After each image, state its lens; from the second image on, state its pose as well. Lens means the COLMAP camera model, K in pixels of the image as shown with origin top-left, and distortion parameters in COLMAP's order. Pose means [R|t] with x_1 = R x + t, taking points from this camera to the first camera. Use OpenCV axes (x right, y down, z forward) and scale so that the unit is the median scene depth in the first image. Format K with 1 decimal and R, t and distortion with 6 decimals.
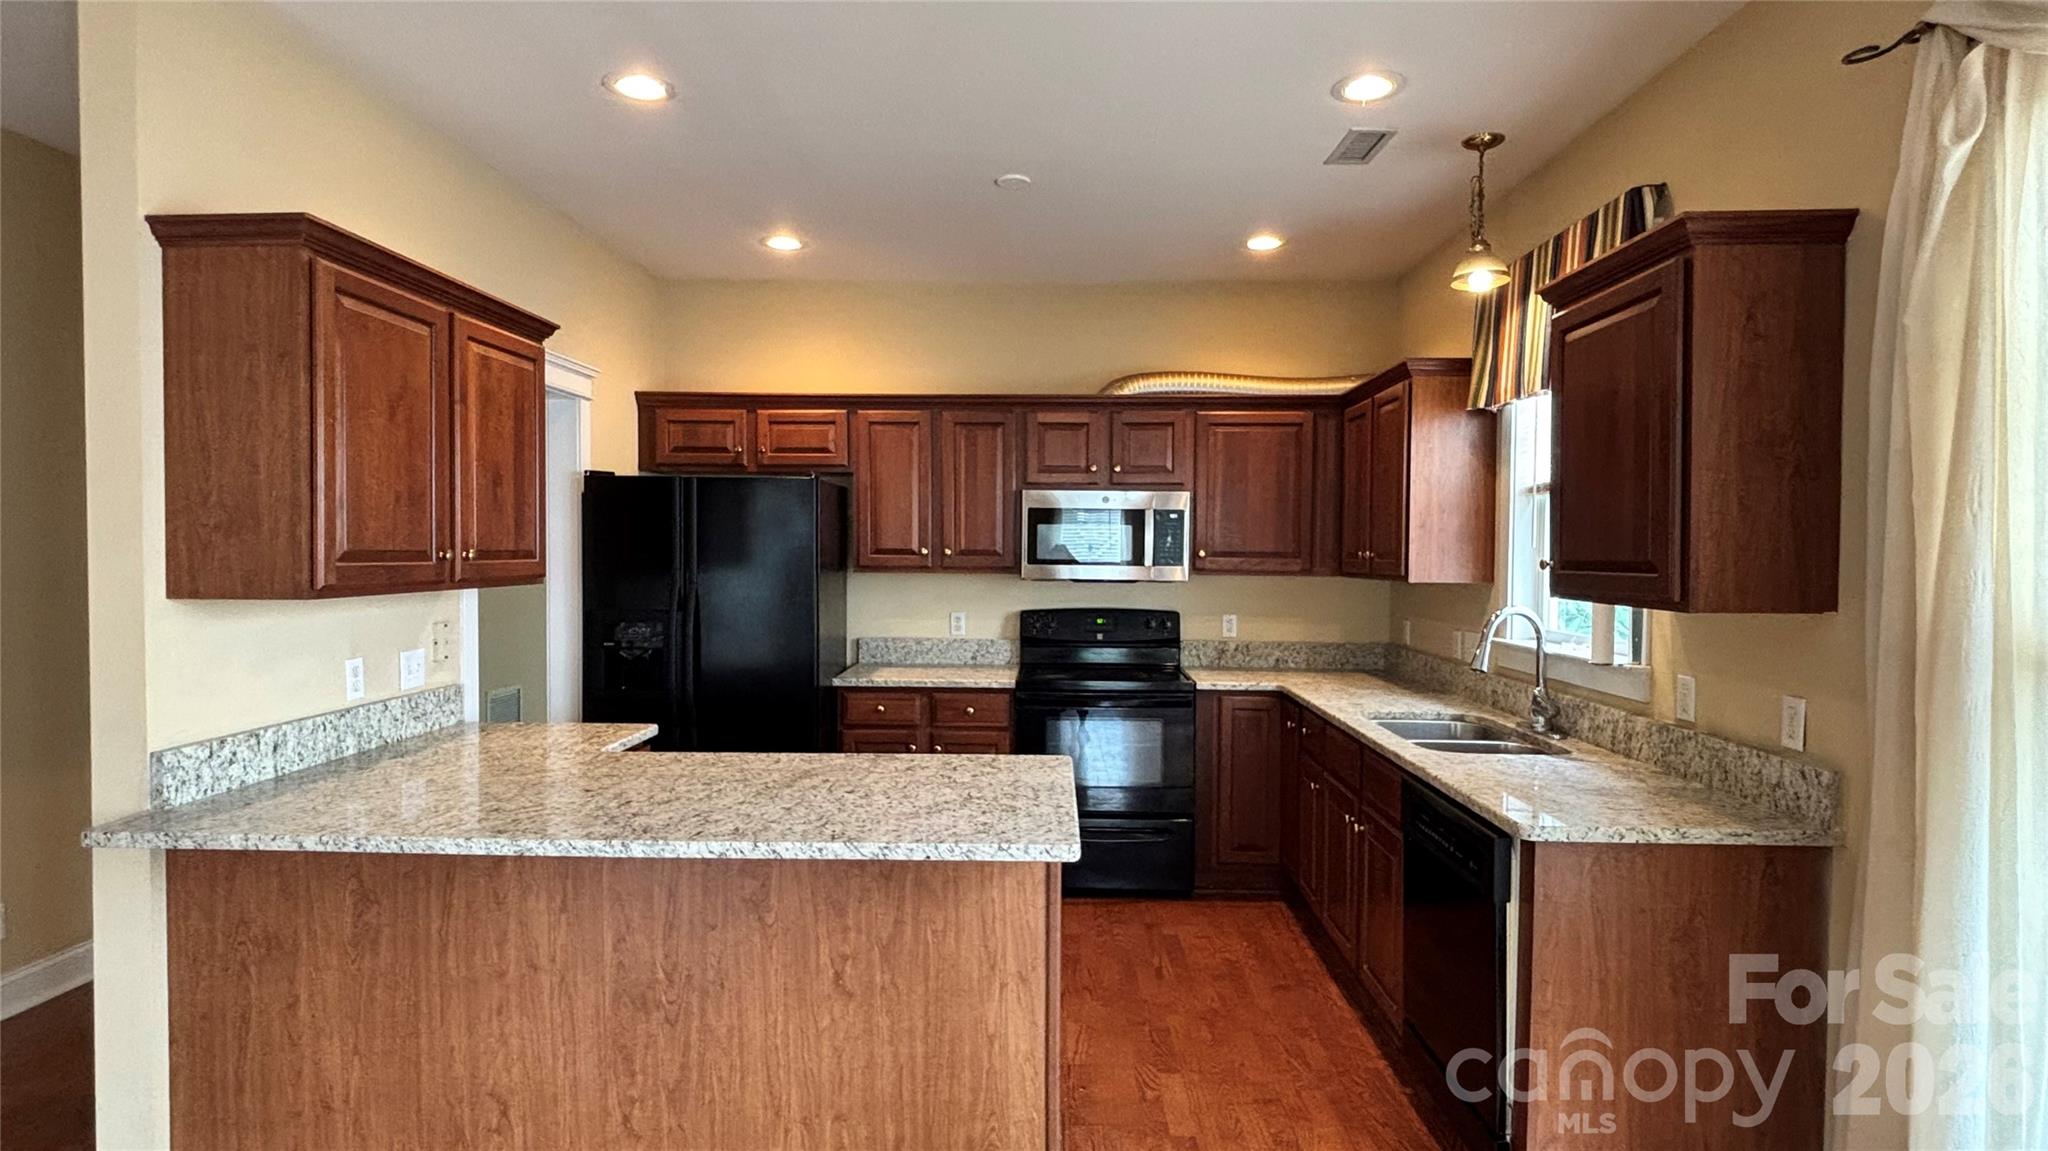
lens RADIAL K [[1064.9, 0, 1025.8], [0, 1064.9, 557.6], [0, 0, 1]] dist [-0.010459, -0.001517]
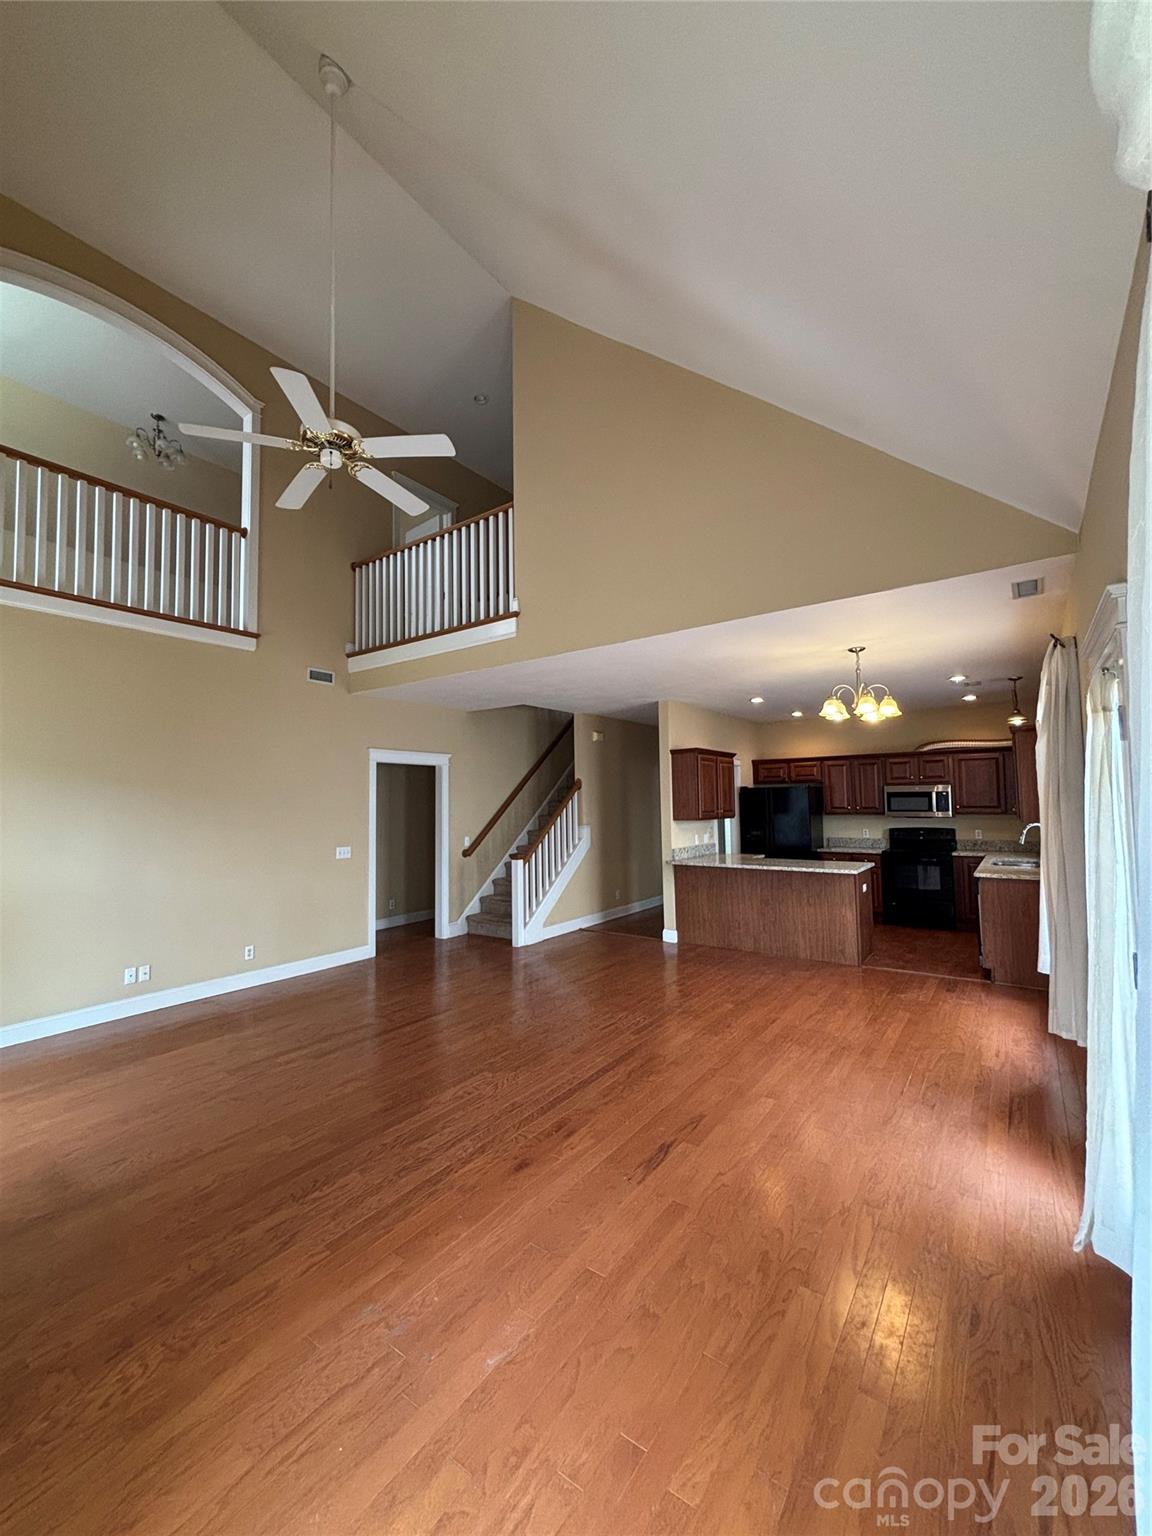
lens RADIAL K [[621.5, 0, 580.3], [0, 621.5, 765.6], [0, 0, 1]] dist [0.000650, 0.000839]
pose [[0.830840, -0.051922, -0.554084, 0.371410], [0.013565, 0.997232, -0.073109, -0.010213], [0.556346, 0.053226, 0.829245, -1.287877]]
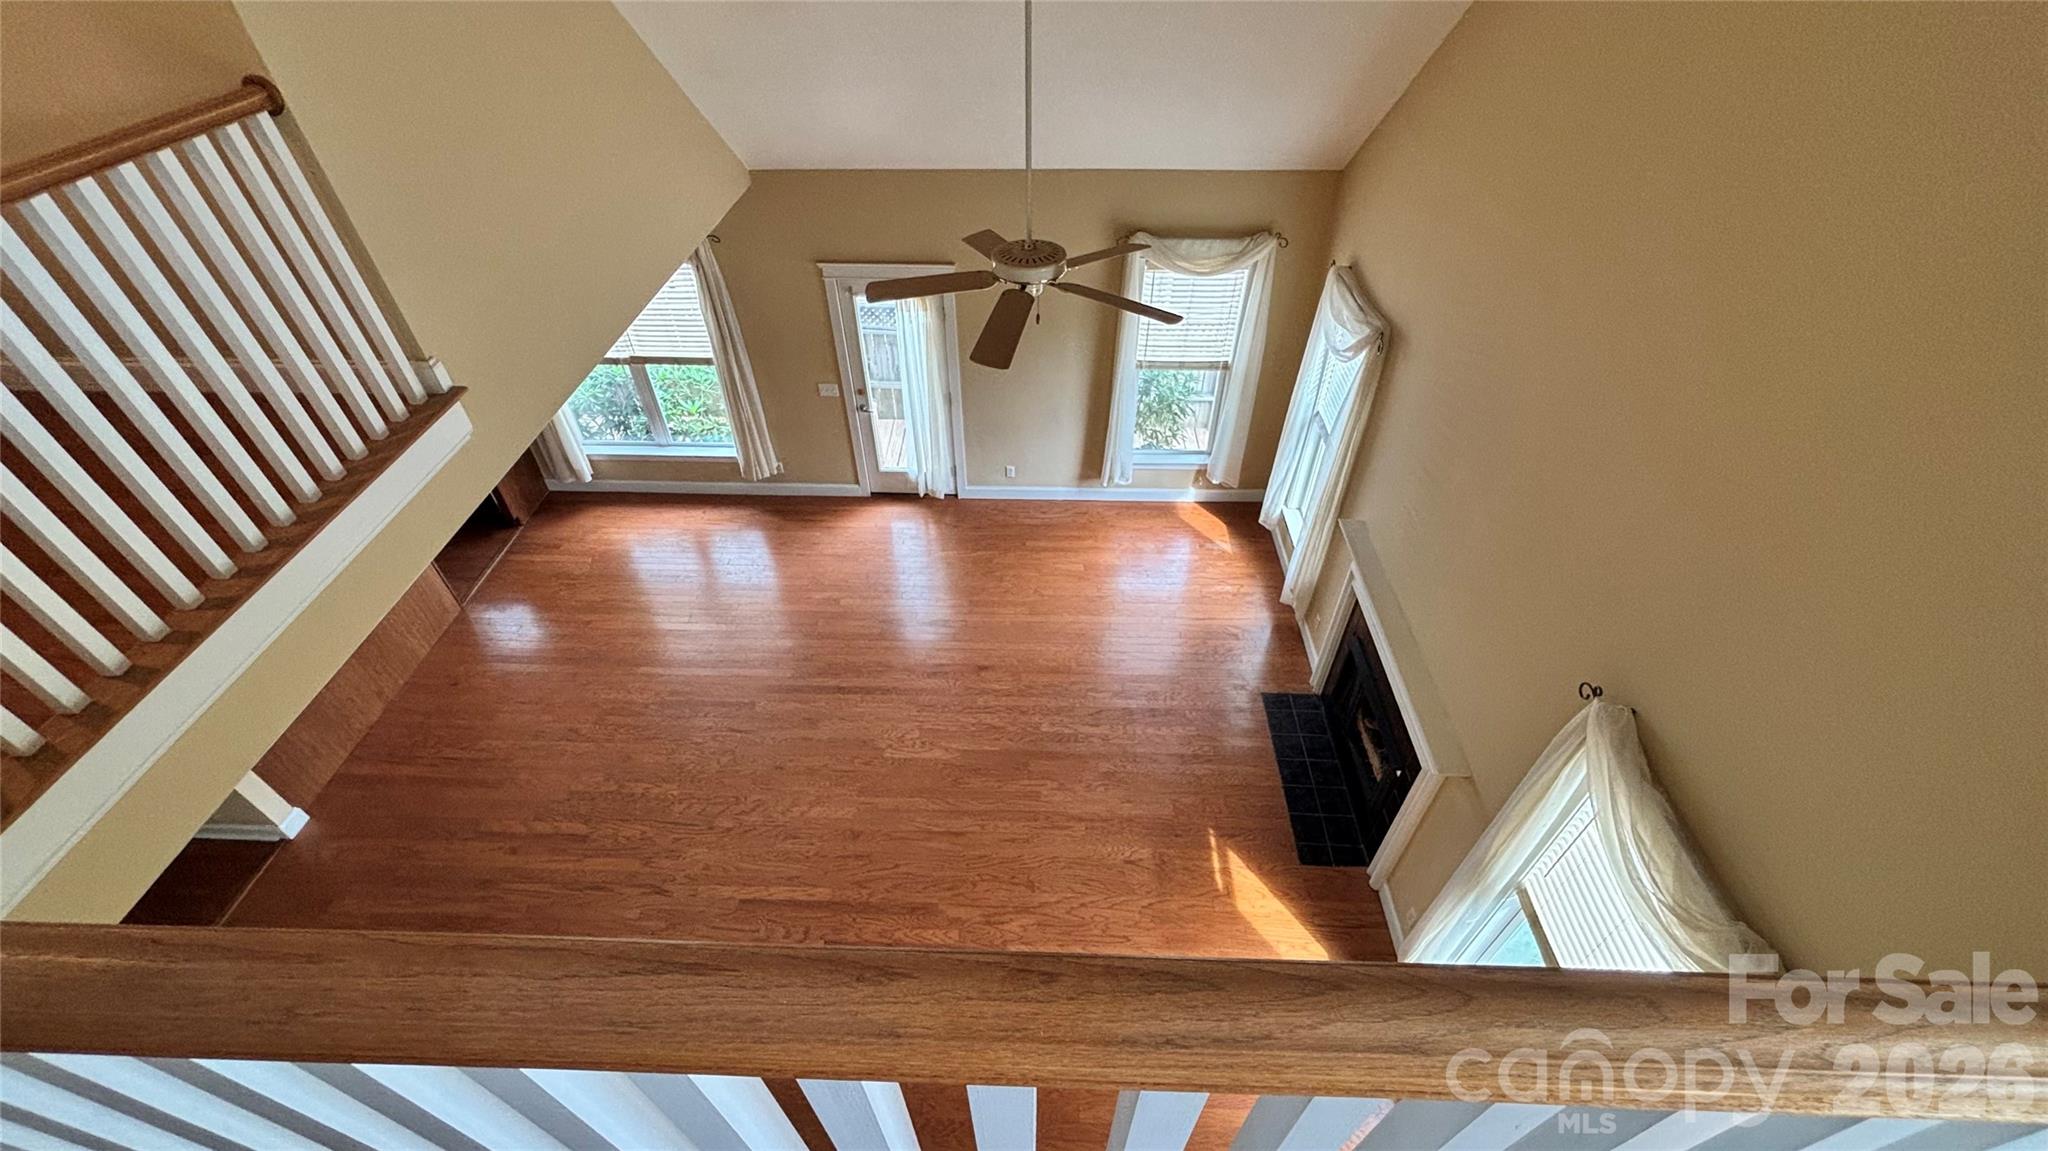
lens RADIAL K [[820.7, 0, 1025.9], [0, 820.7, 570.5], [0, 0, 1]] dist [0.005798, -0.000862]
pose [[-0.000294, -0.672692, 0.739922, -1.420808], [0.014702, 0.739839, 0.672623, -0.965693], [-0.999892, 0.011076, 0.009672, -0.733372]]
